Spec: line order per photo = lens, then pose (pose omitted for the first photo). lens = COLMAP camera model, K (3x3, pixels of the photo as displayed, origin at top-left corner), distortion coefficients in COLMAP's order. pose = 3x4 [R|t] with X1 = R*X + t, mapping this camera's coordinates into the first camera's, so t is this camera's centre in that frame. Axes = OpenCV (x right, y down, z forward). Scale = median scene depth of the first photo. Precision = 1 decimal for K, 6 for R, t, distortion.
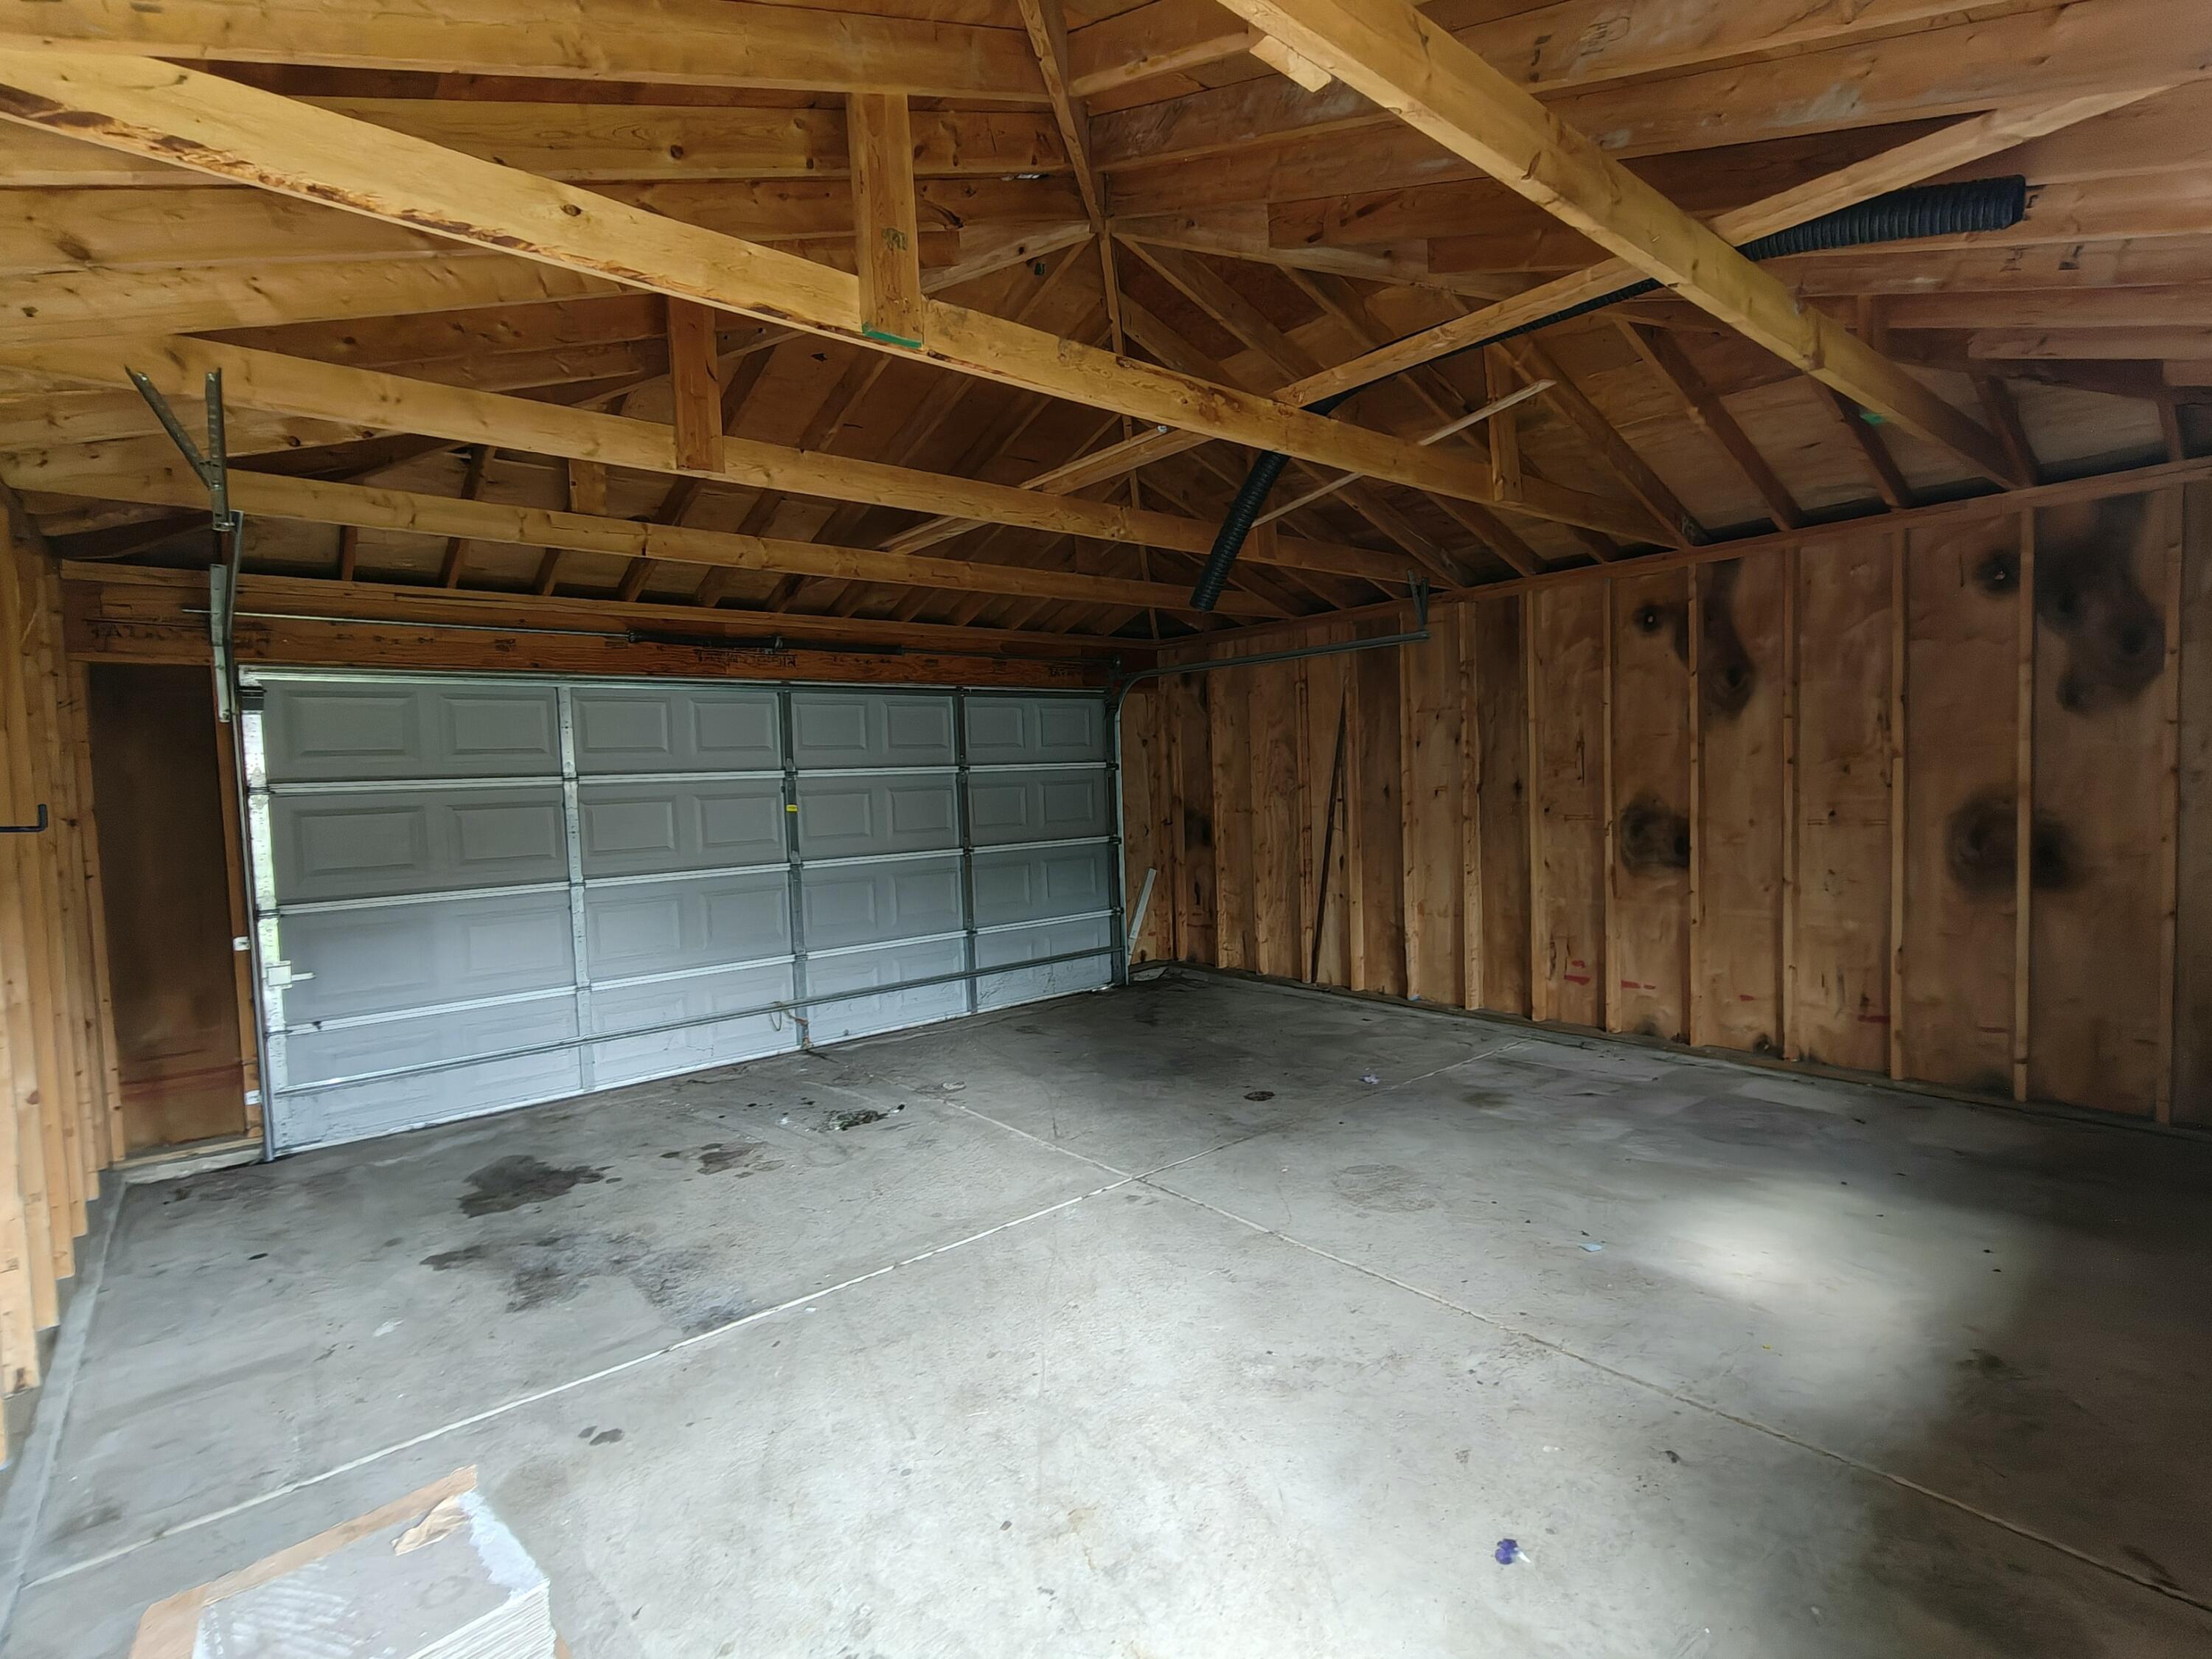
lens RADIAL K [[1056.7, 0, 1099.5], [0, 1056.7, 830.2], [0, 0, 1]] dist [0.002103, 0.003613]
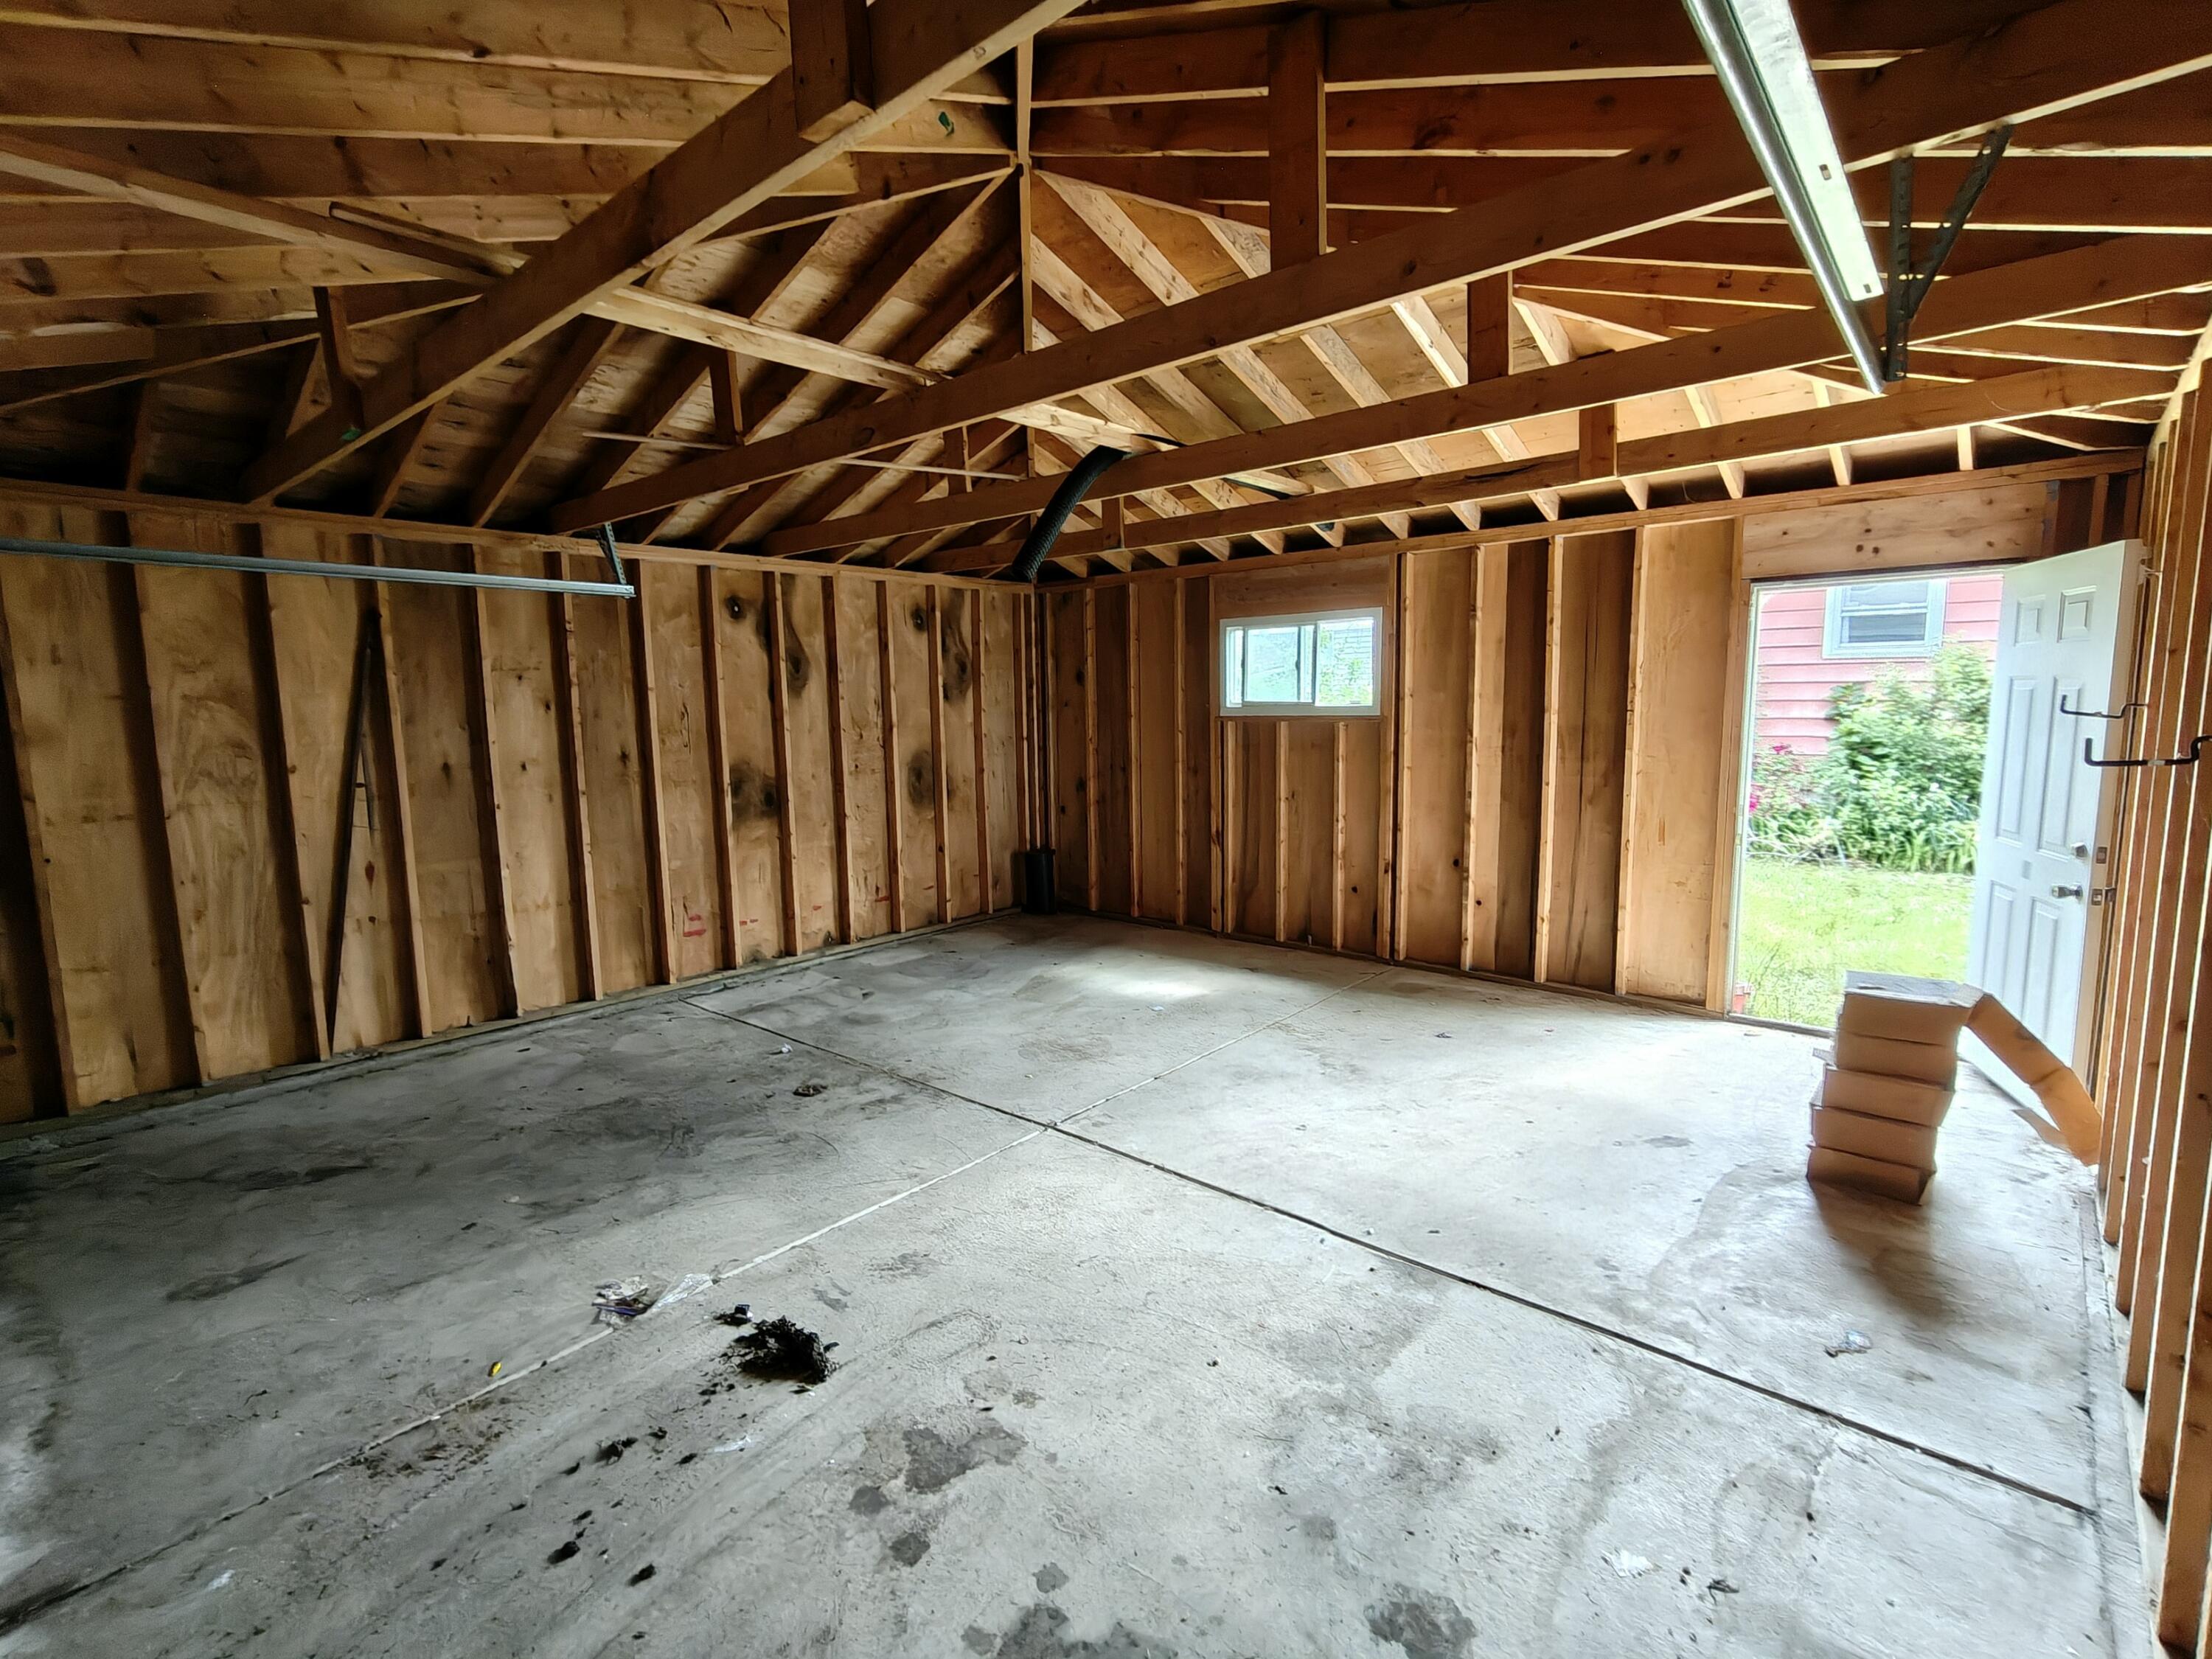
lens RADIAL K [[1056.7, 0, 1098.6], [0, 1056.7, 833.8], [0, 0, 1]] dist [0.002103, 0.003613]
pose [[-0.165549, -0.085731, 0.982468, -0.814384], [0.071664, 0.992535, 0.098685, -0.044956], [-0.983594, 0.086744, -0.158169, 0.921278]]
